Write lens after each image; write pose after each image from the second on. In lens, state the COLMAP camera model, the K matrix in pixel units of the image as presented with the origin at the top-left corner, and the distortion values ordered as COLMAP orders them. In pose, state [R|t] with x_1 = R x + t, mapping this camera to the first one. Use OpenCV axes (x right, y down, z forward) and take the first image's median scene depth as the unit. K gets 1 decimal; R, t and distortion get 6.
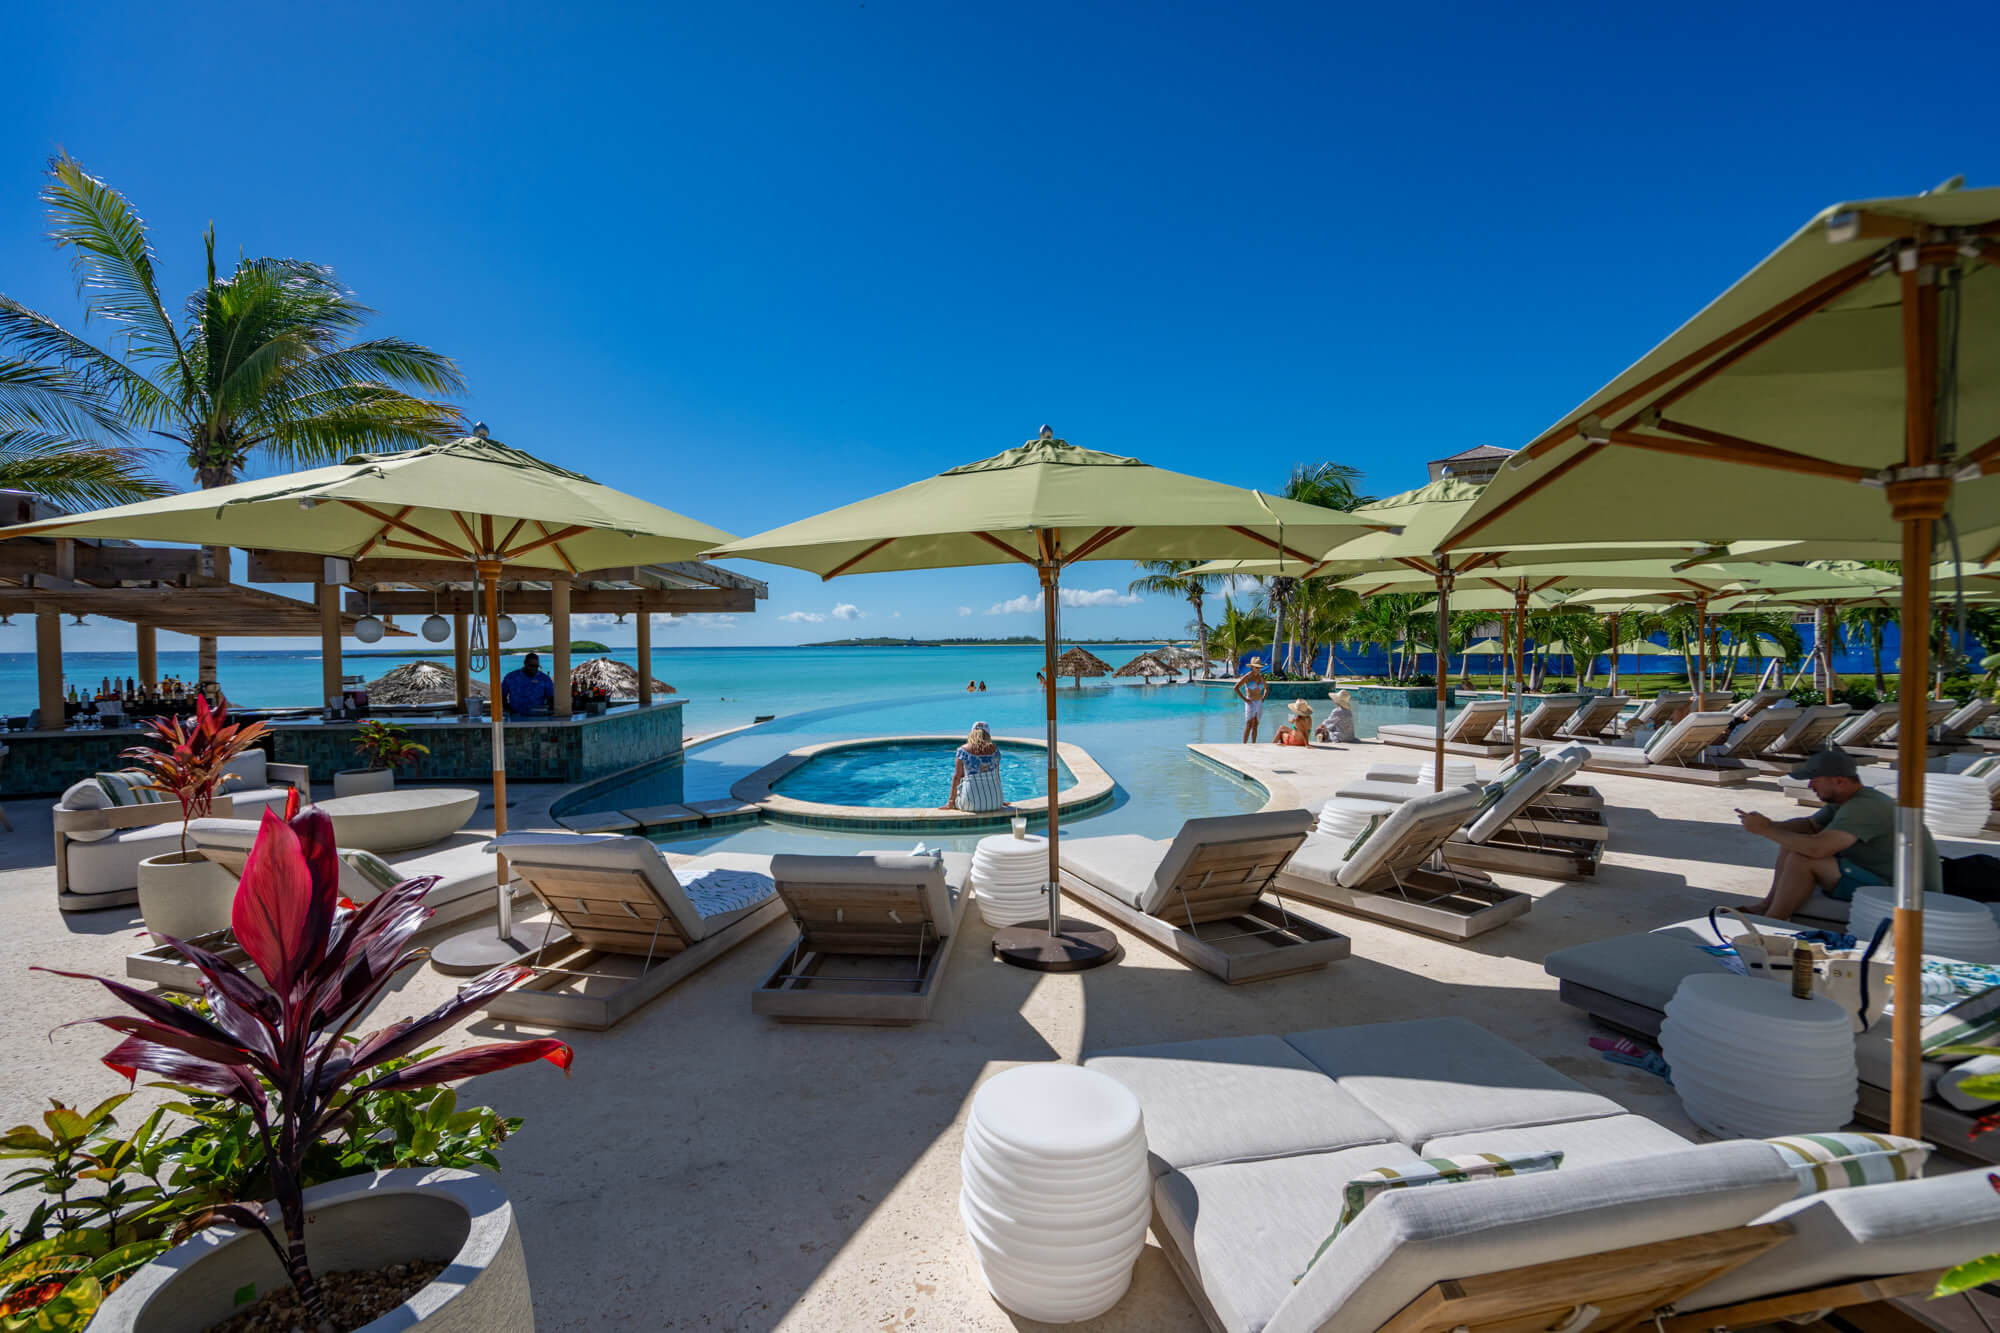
lens RADIAL K [[940.7, 0, 1000.0], [0, 940.7, 666.5], [0, 0, 1]] dist [0.015359, 0.000226]
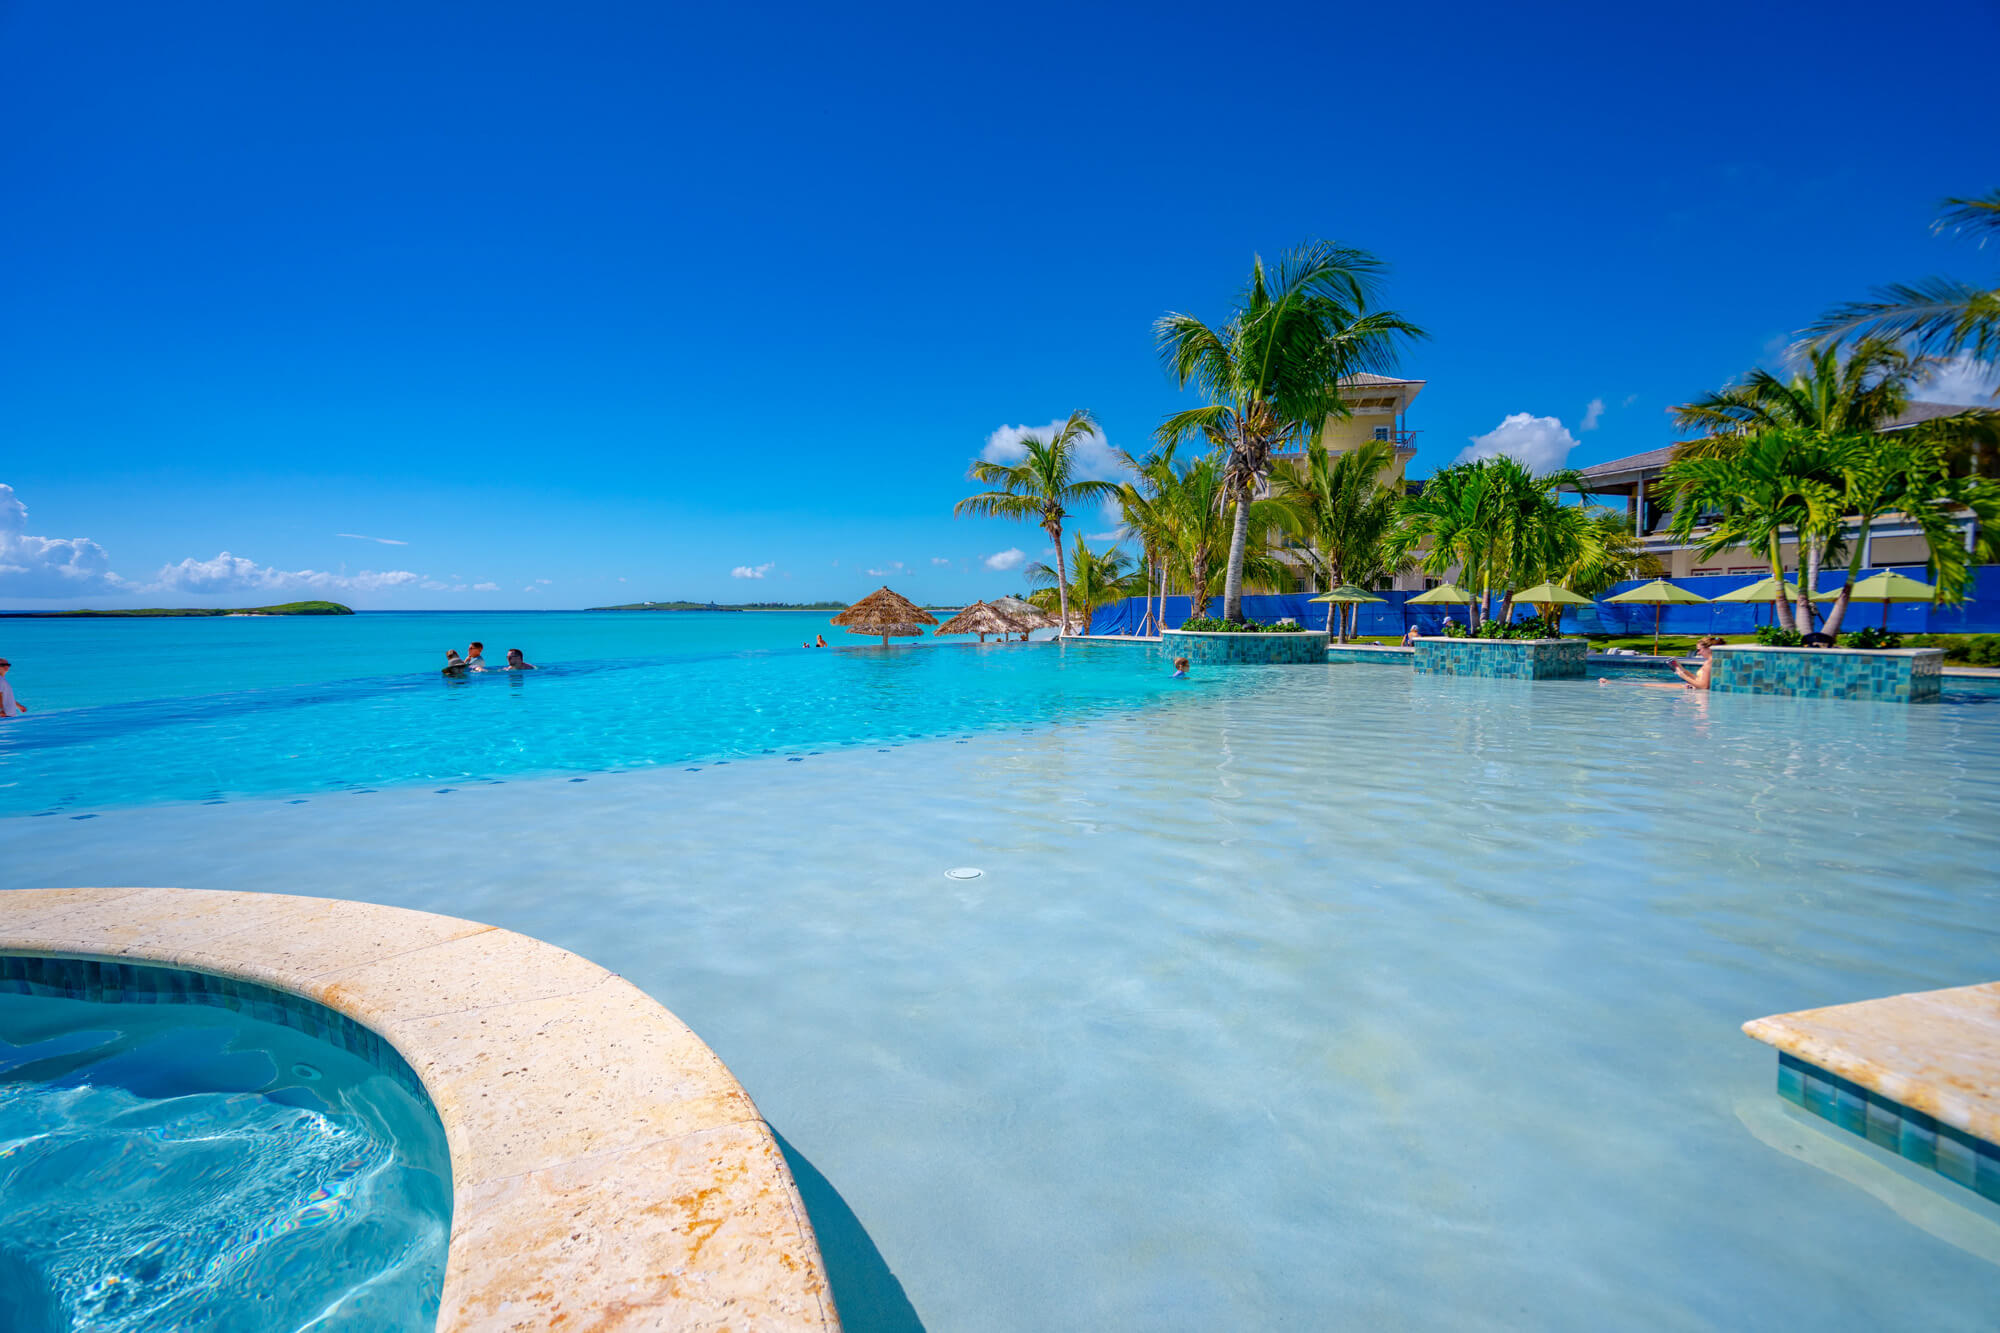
lens RADIAL K [[940.7, 0, 1000.0], [0, 940.7, 666.5], [0, 0, 1]] dist [0.015359, 0.000226]
pose [[0.980149, 0.000059, 0.198263, 0.026835], [-0.006760, 0.999428, 0.033122, 0.011587], [-0.198148, -0.033805, 0.979589, 0.293044]]
